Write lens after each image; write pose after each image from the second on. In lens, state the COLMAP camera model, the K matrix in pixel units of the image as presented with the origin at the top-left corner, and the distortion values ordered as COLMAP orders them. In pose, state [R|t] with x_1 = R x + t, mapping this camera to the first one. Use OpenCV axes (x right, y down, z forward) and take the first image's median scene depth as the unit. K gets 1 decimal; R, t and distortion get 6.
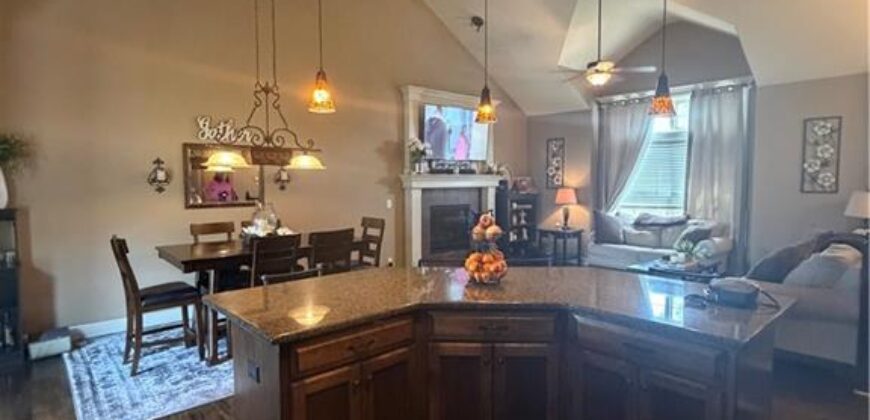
lens RADIAL K [[465.2, 0, 434.3], [0, 465.2, 208.8], [0, 0, 1]] dist [0.006994, 0.002552]
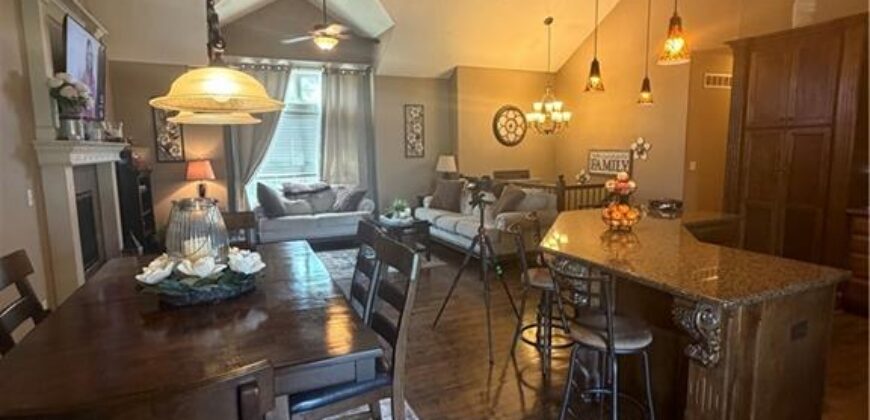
lens RADIAL K [[465.2, 0, 432.9], [0, 465.2, 208.9], [0, 0, 1]] dist [0.006994, 0.002552]
pose [[0.310665, -0.123983, 0.942399, -0.441064], [0.072628, 0.991654, 0.106521, -0.020649], [-0.947741, 0.035352, 0.317077, 0.412023]]
